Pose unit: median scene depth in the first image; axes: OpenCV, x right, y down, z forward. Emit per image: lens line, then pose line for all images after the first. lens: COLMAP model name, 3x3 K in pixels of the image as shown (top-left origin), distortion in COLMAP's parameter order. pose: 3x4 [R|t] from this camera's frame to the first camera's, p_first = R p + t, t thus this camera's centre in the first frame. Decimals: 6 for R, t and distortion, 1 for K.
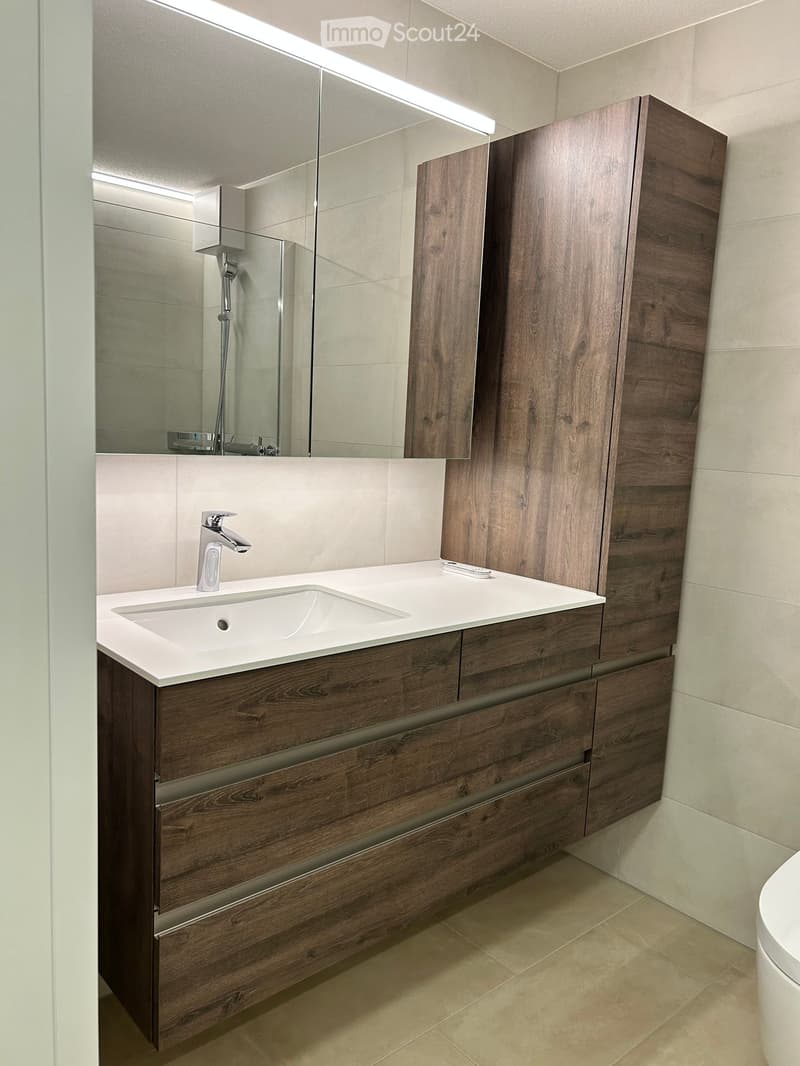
lens RADIAL K [[810.4, 0, 398.6], [0, 810.4, 539.9], [0, 0, 1]] dist [0.054040, -0.053985]
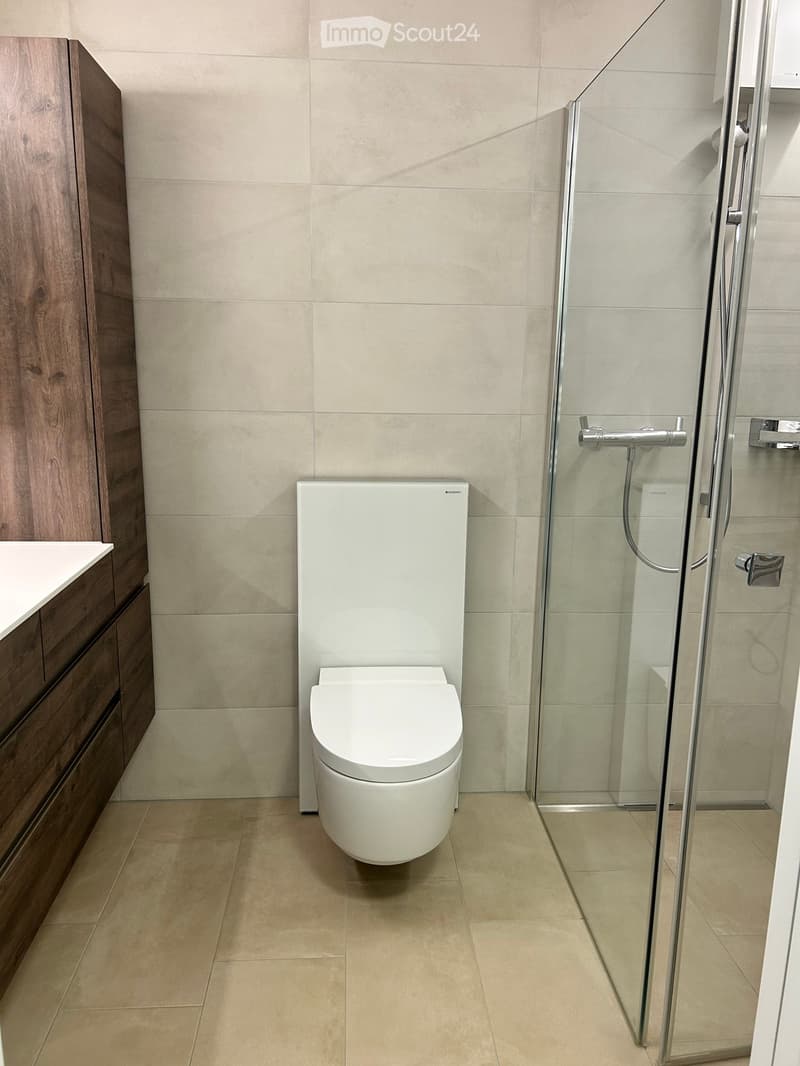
lens RADIAL K [[810.4, 0, 398.6], [0, 810.4, 539.9], [0, 0, 1]] dist [0.054040, -0.053985]
pose [[0.613694, -0.207012, 0.761922, -0.310508], [0.126969, 0.978332, 0.163542, -0.057386], [-0.779268, -0.003625, 0.626680, 0.064750]]
